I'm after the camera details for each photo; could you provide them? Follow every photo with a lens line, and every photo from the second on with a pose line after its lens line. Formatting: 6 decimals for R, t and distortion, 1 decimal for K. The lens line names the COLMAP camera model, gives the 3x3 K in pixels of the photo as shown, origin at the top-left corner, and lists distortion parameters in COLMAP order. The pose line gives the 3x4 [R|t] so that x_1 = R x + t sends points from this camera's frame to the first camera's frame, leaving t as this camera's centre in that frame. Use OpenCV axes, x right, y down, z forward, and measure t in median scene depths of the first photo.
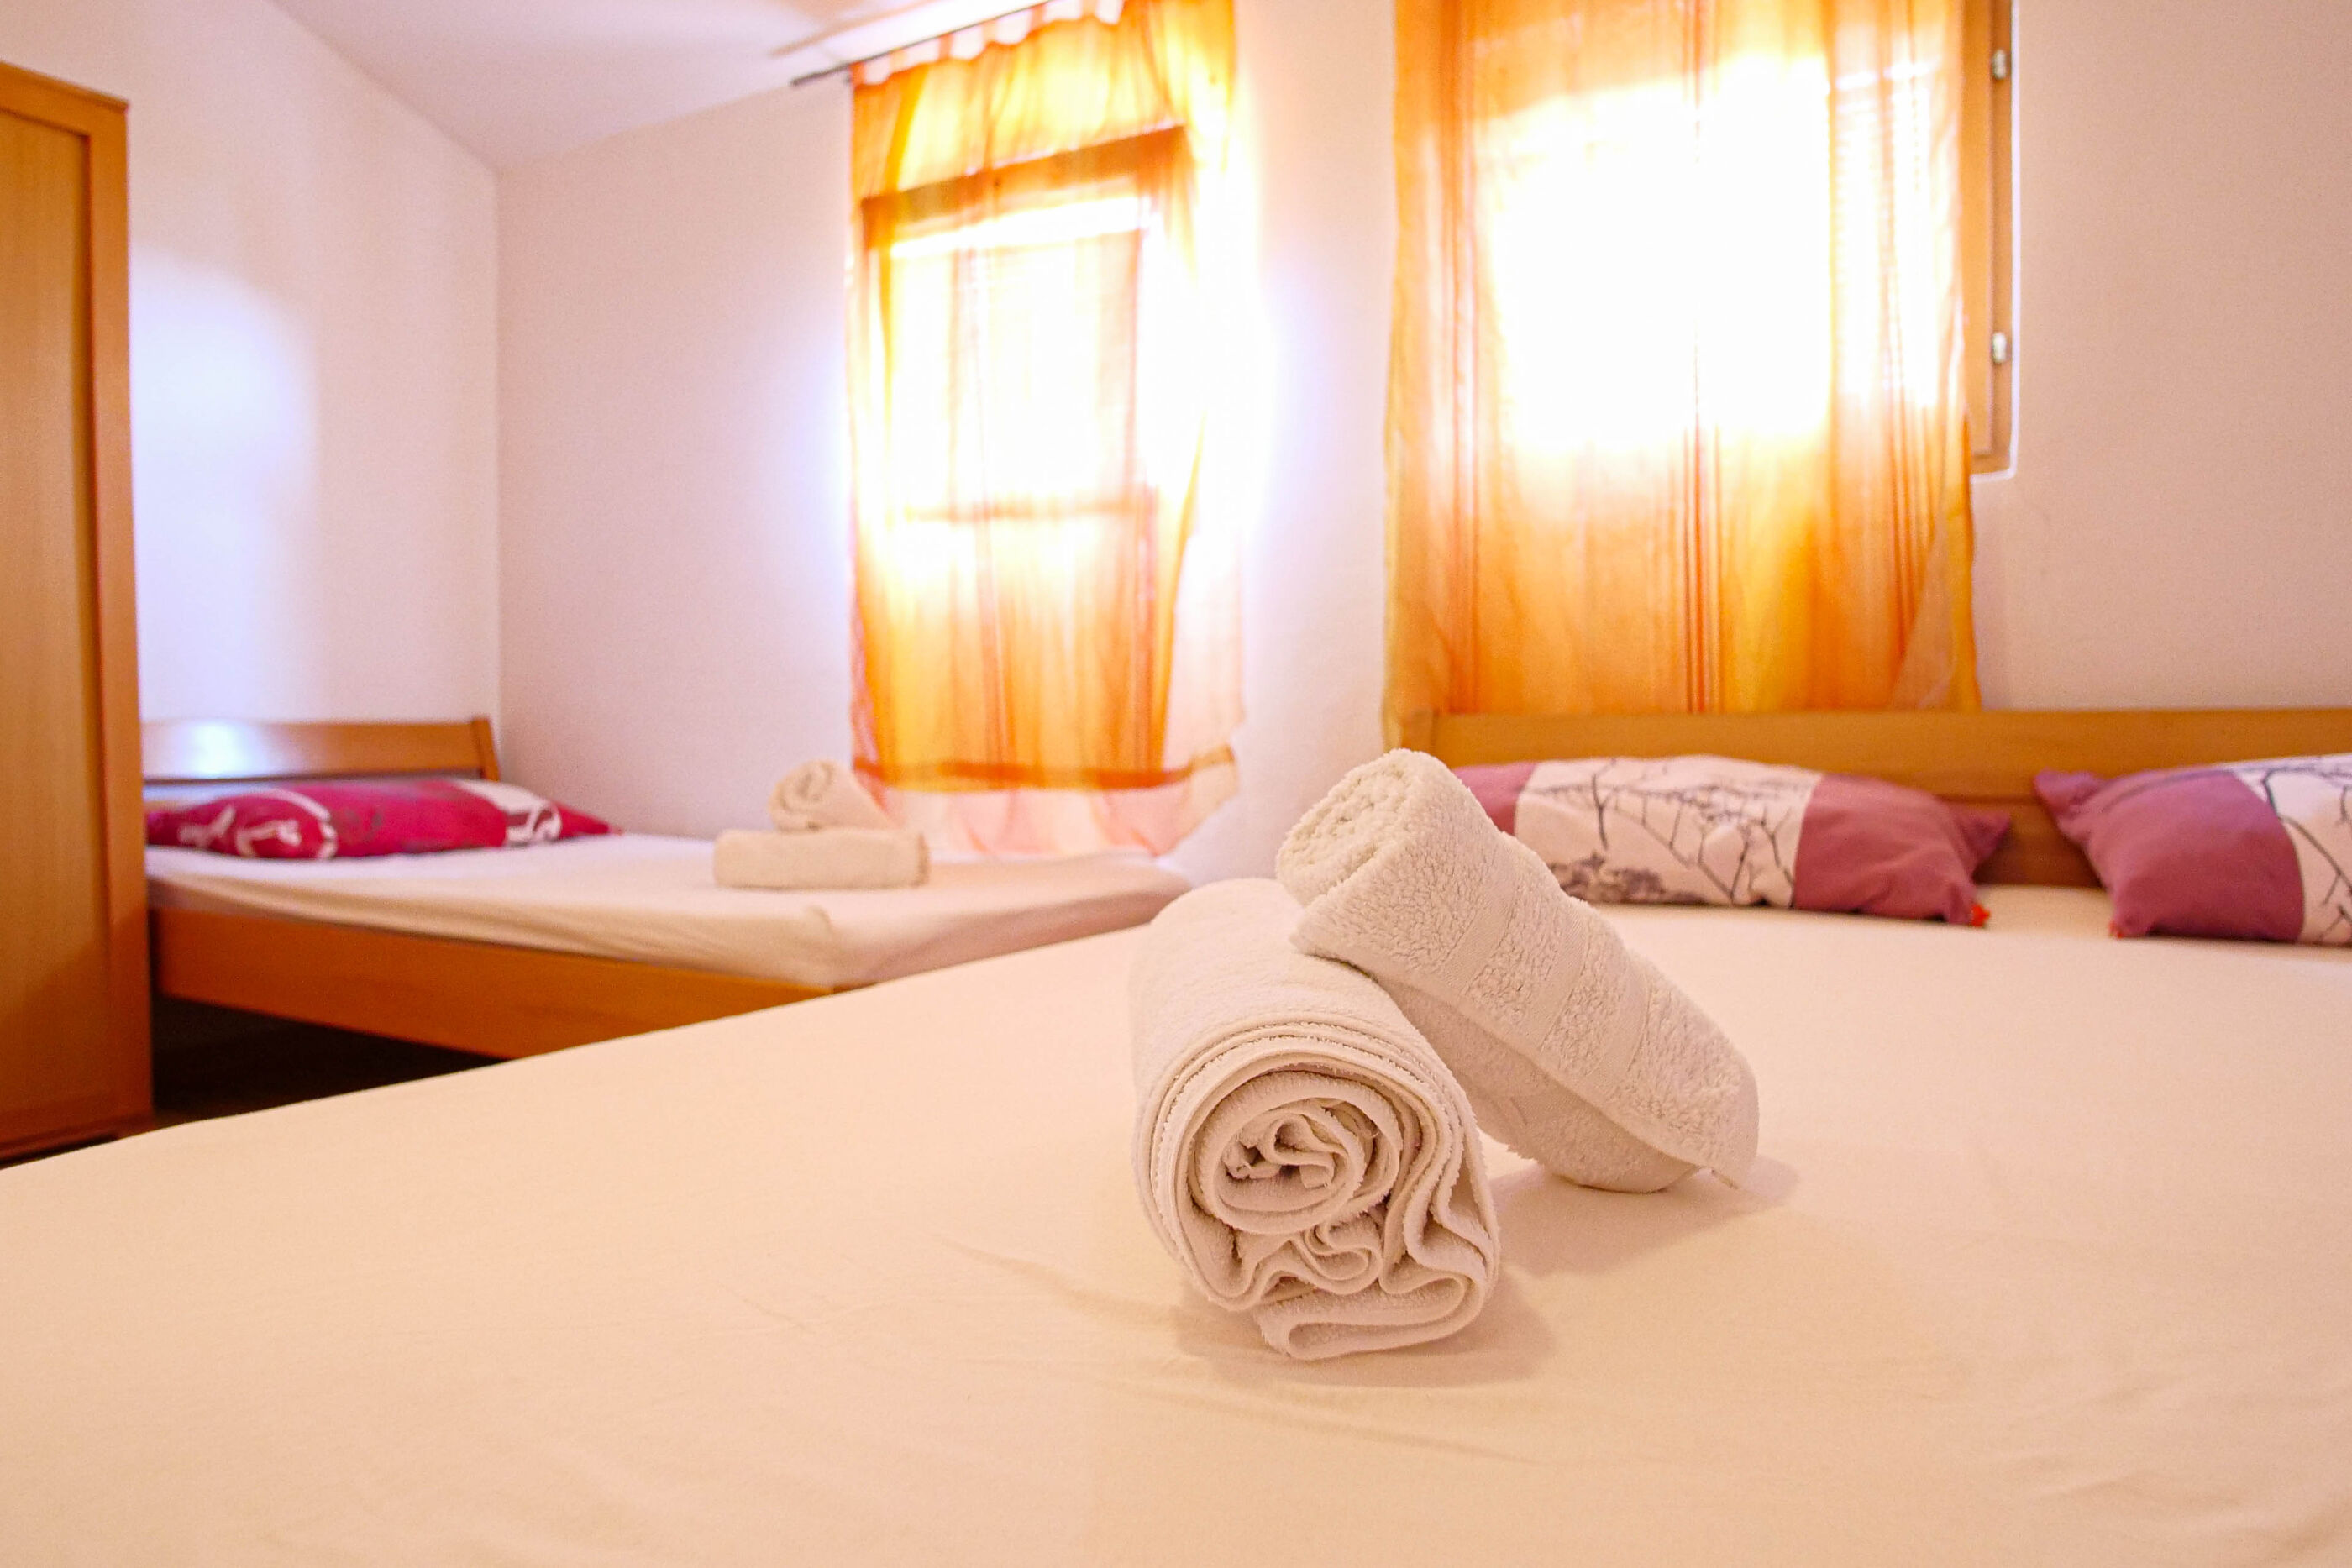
lens RADIAL K [[1426.7, 0, 1176.0], [0, 1426.7, 784.0], [0, 0, 1]] dist [-0.037372, 0.022969]
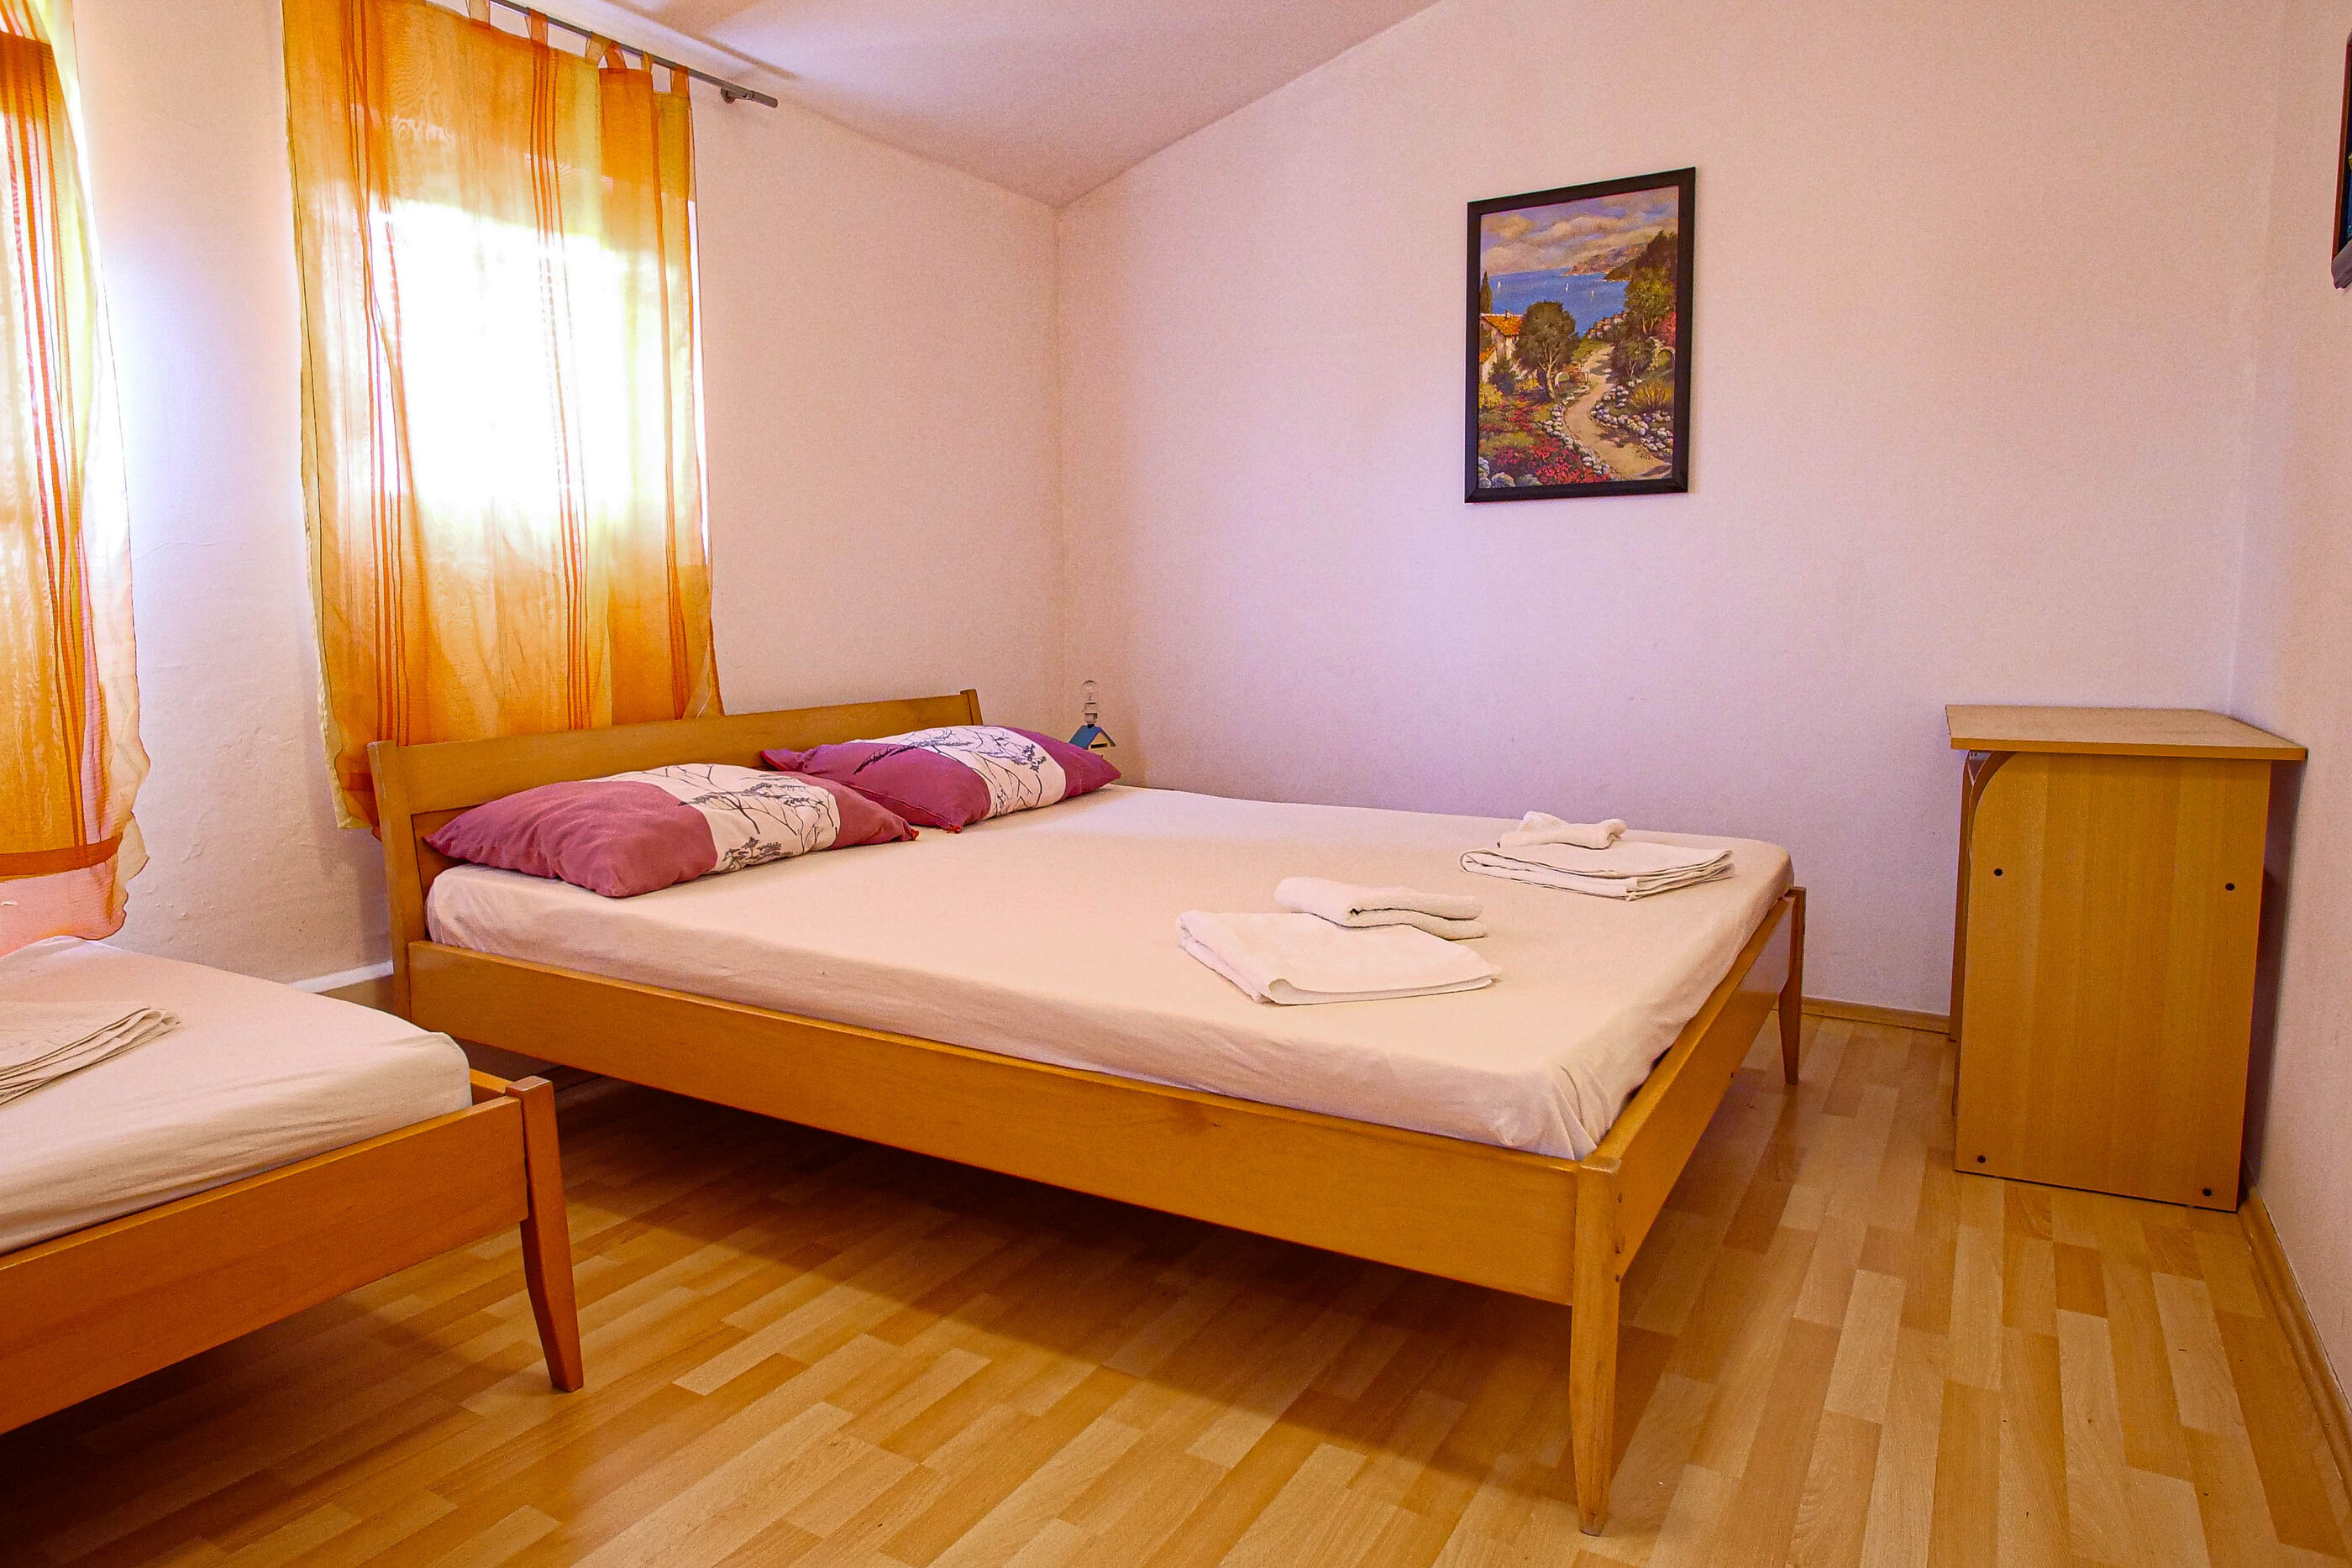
lens RADIAL K [[1426.7, 0, 1176.0], [0, 1426.7, 784.0], [0, 0, 1]] dist [-0.037372, 0.022969]
pose [[0.022284, -0.125556, 0.991836, -0.782875], [0.038288, 0.991462, 0.124649, -0.118021], [-0.999018, 0.035198, 0.026901, 0.333993]]
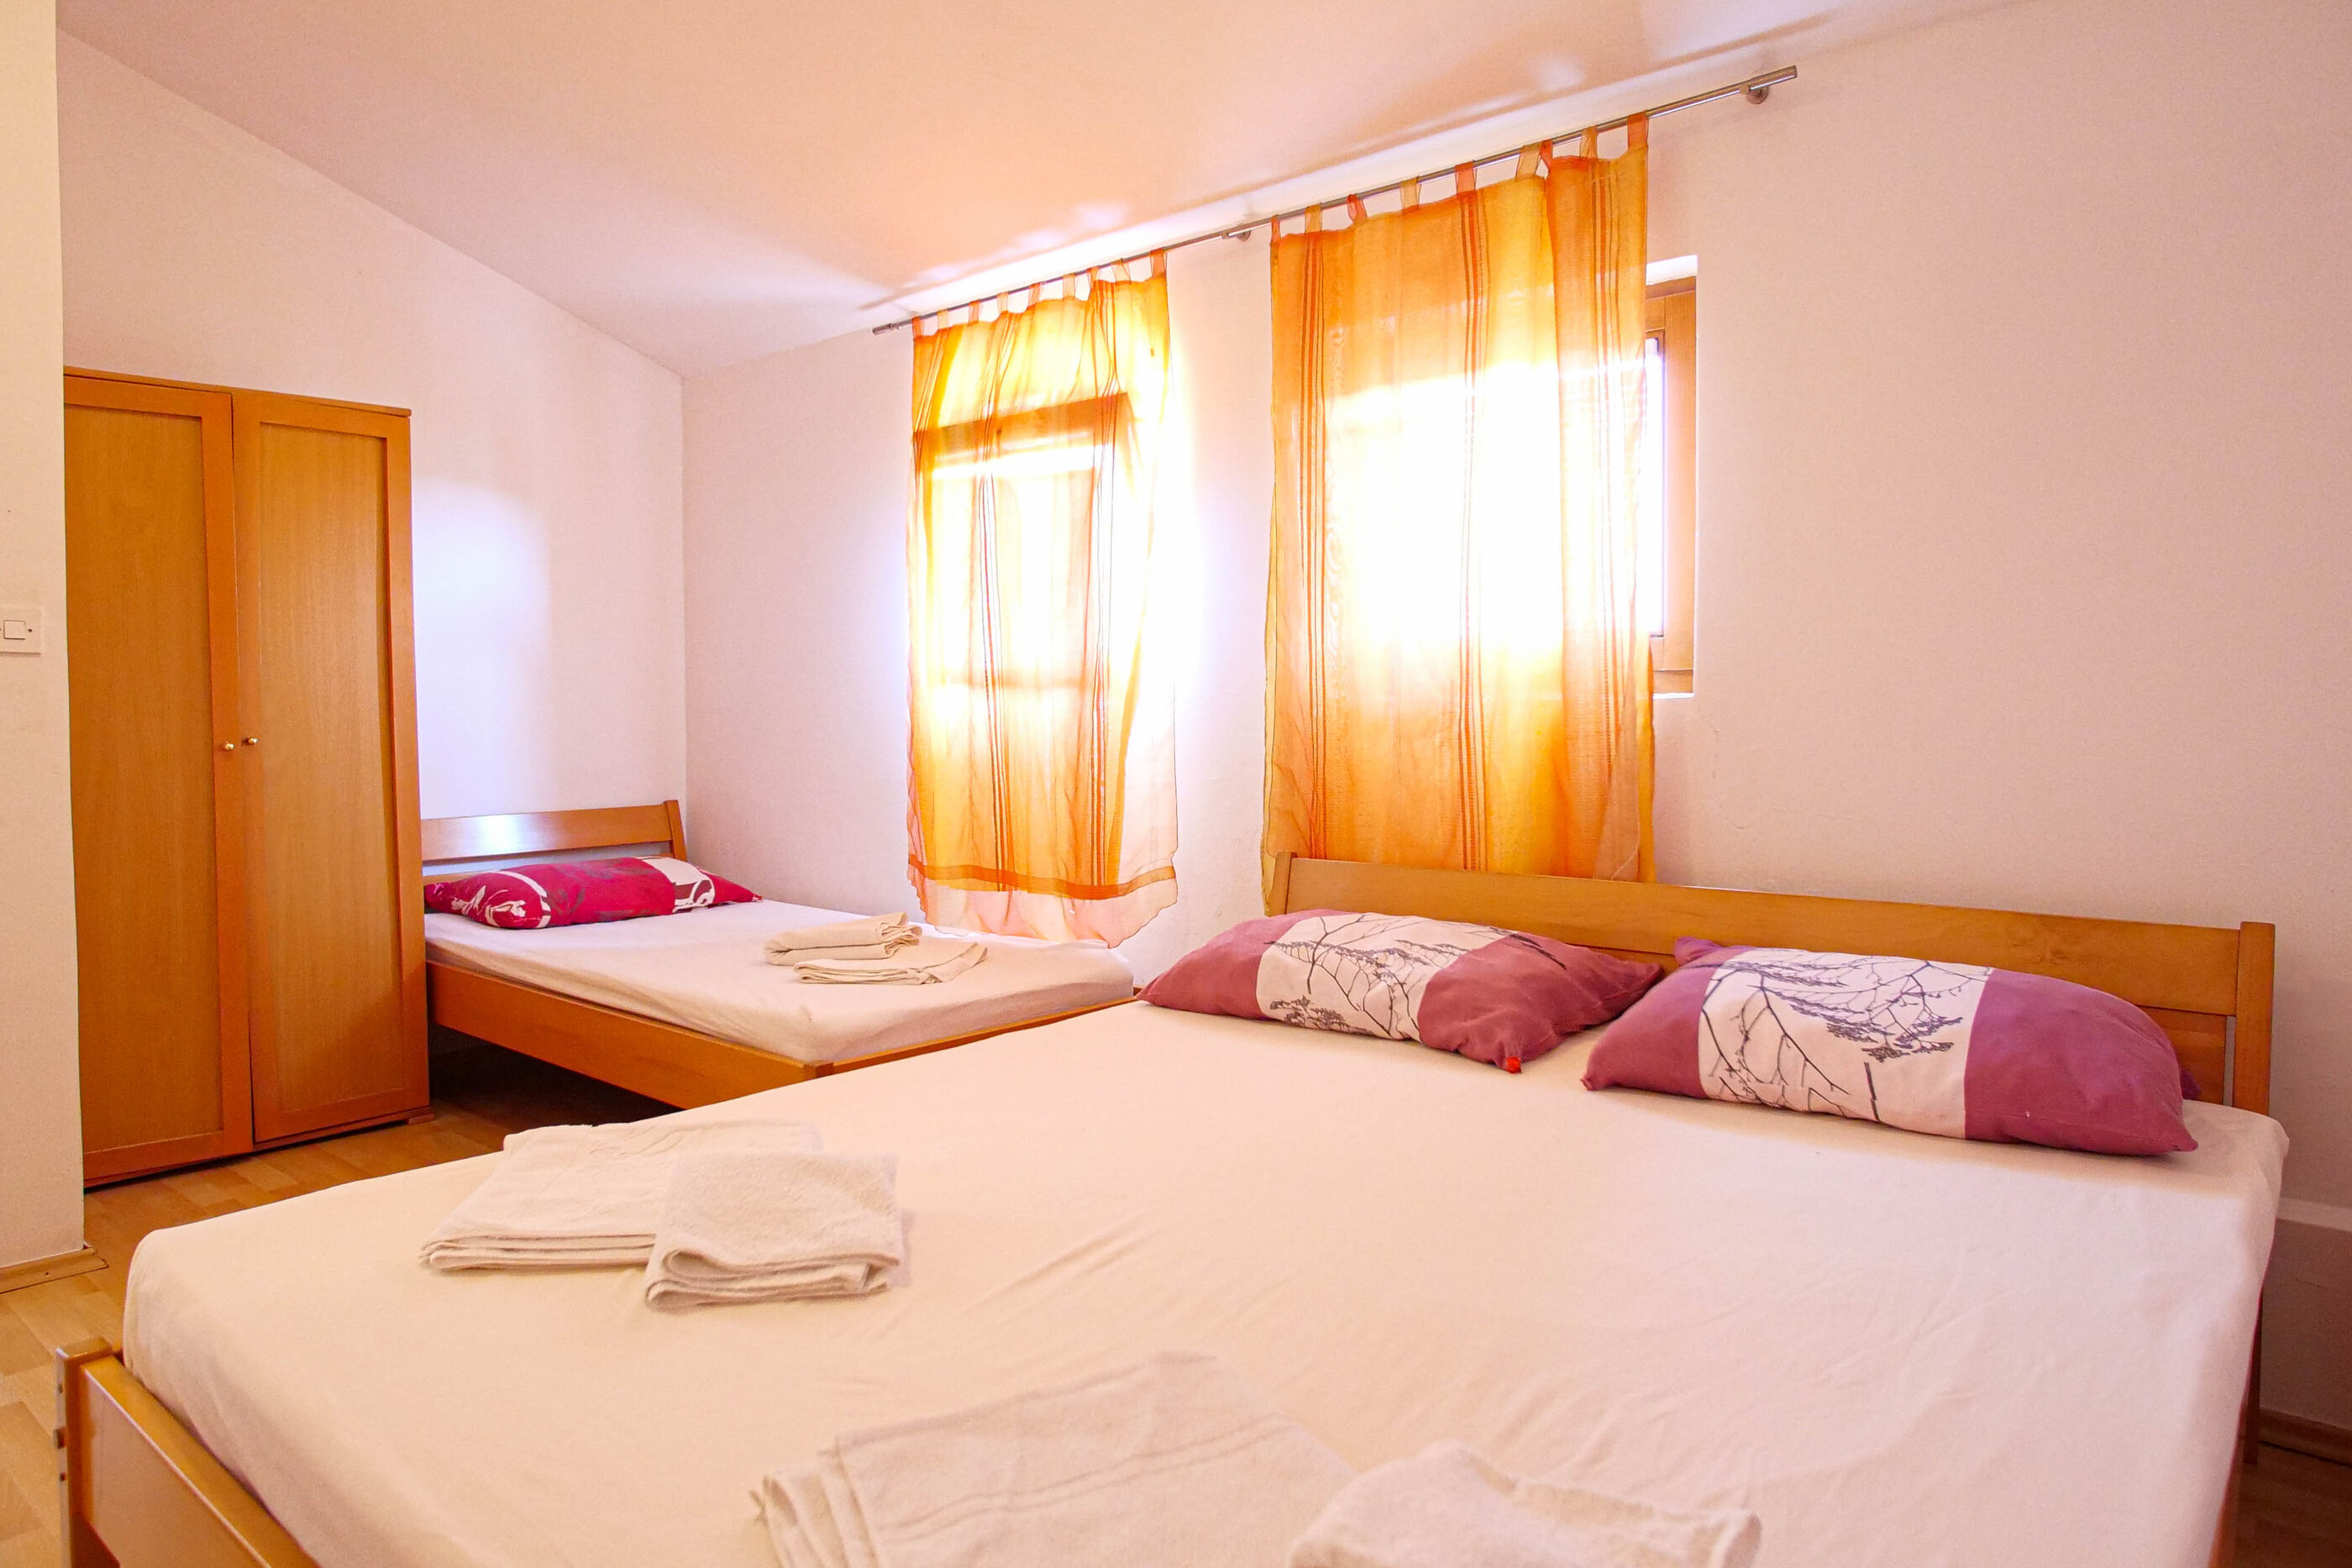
lens RADIAL K [[1426.7, 0, 1176.0], [0, 1426.7, 784.0], [0, 0, 1]] dist [-0.037372, 0.022969]
pose [[0.982839, 0.009096, -0.184239, 0.282698], [-0.005424, 0.999777, 0.020422, -0.125687], [0.184384, -0.019073, 0.982669, -0.272946]]
